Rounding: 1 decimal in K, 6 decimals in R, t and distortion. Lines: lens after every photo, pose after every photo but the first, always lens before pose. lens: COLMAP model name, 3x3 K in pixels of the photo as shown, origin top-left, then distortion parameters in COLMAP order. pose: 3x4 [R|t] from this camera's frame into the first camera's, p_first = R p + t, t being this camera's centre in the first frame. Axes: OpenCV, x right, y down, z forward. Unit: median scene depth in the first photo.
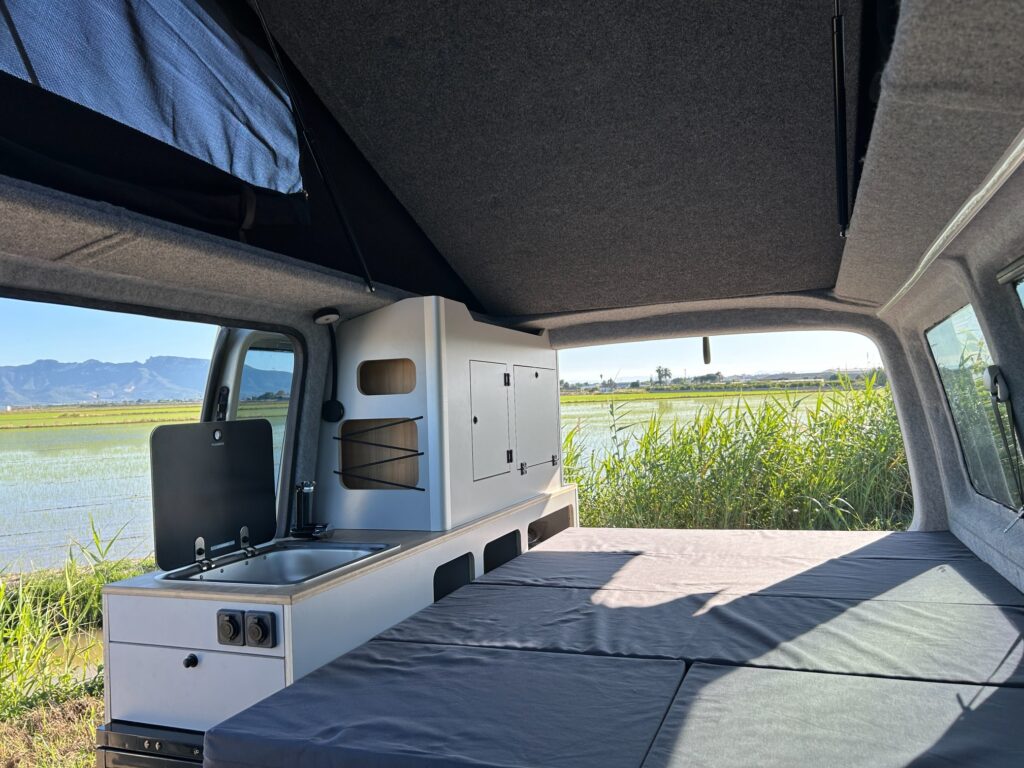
lens RADIAL K [[791.3, 0, 506.4], [0, 791.3, 386.3], [0, 0, 1]] dist [0.039306, -0.063975]
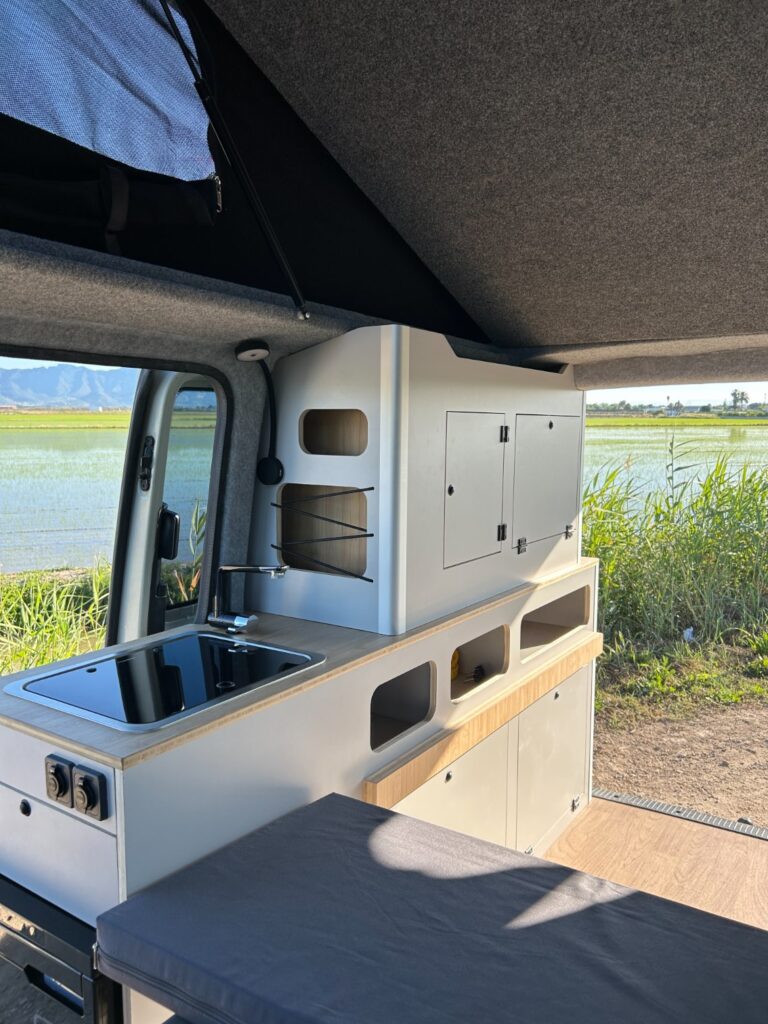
lens RADIAL K [[779.9, 0, 384.7], [0, 779.9, 518.0], [0, 0, 1]] dist [0.040074, -0.058661]
pose [[0.974106, 0.068370, -0.215507, 0.068400], [-0.035598, 0.987672, 0.152436, -0.047574], [0.223272, -0.140817, 0.964531, 0.272520]]
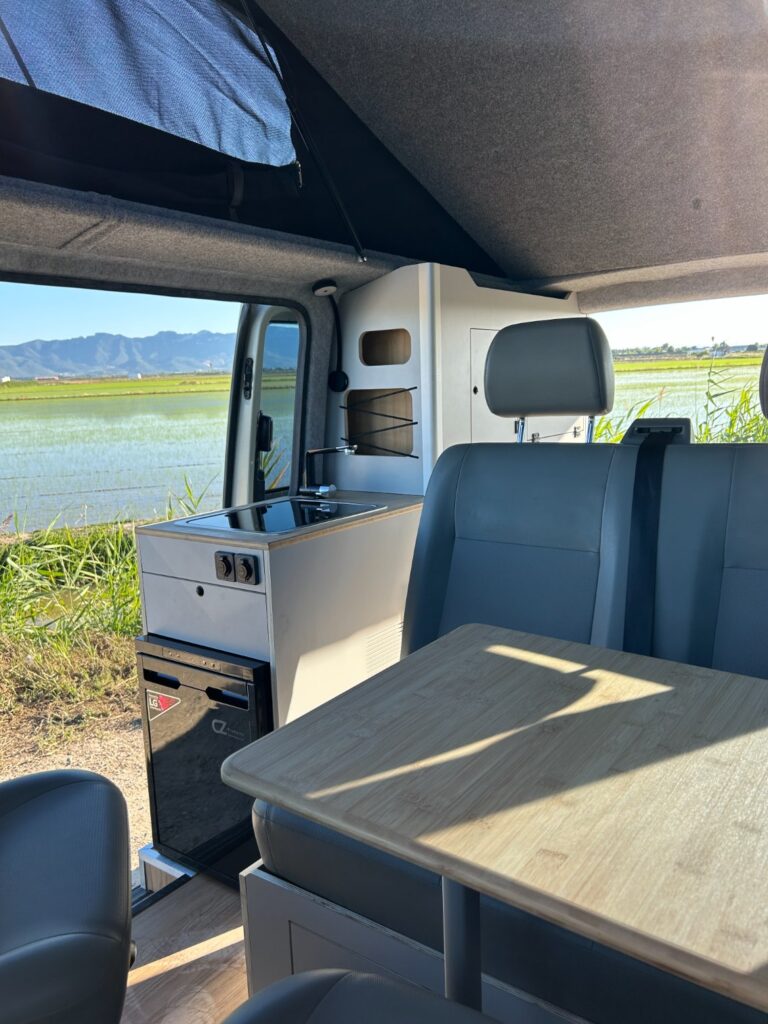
lens RADIAL K [[791.3, 0, 379.3], [0, 791.3, 520.7], [0, 0, 1]] dist [0.039306, -0.063975]
pose [[0.962418, 0.046759, -0.267516, 0.131957], [0.009710, 0.978511, 0.205964, -0.003456], [0.271398, -0.200821, 0.941283, -0.024665]]
